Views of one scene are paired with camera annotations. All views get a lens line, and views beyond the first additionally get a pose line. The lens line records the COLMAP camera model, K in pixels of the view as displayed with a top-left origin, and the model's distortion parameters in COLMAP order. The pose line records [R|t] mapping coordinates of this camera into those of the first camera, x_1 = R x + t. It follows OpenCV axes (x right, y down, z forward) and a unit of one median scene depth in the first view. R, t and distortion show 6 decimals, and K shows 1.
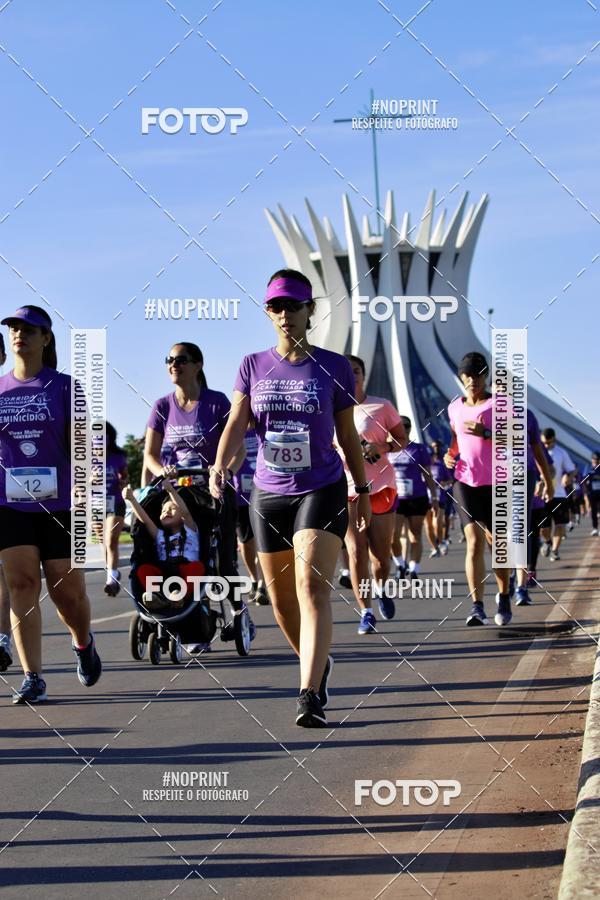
lens RADIAL K [[3778.8, 0, 300.0], [0, 3778.8, 450.0], [0, 0, 1]] dist [-0.190548, -0.933540]
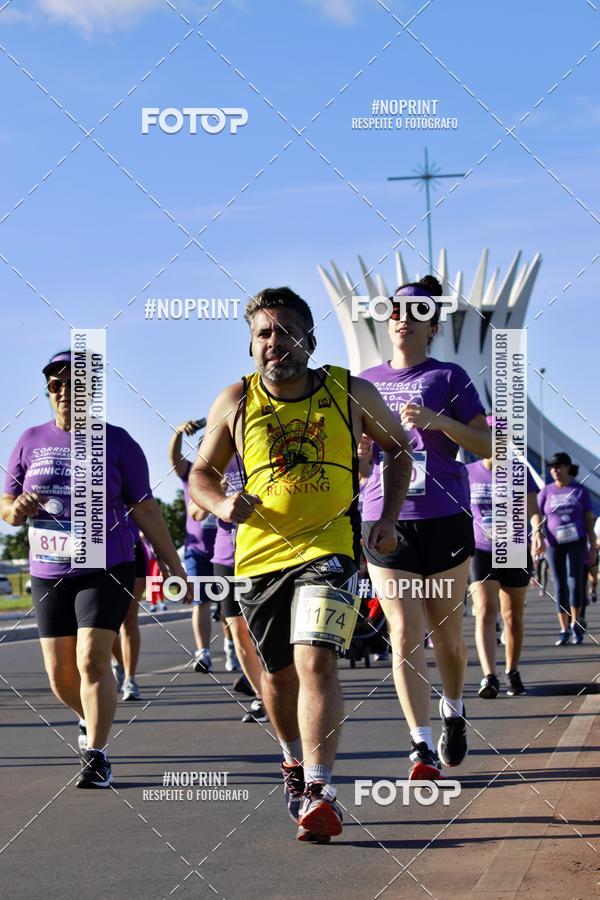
lens RADIAL K [[4205.5, 0, 300.0], [0, 4205.5, 450.0], [0, 0, 1]] dist [-0.393343, -0.131722]
pose [[0.999923, 0.012372, 0.000281, -0.013669], [-0.012367, 0.999834, -0.013398, -0.000050], [-0.000446, 0.013394, 0.999910, -0.112071]]
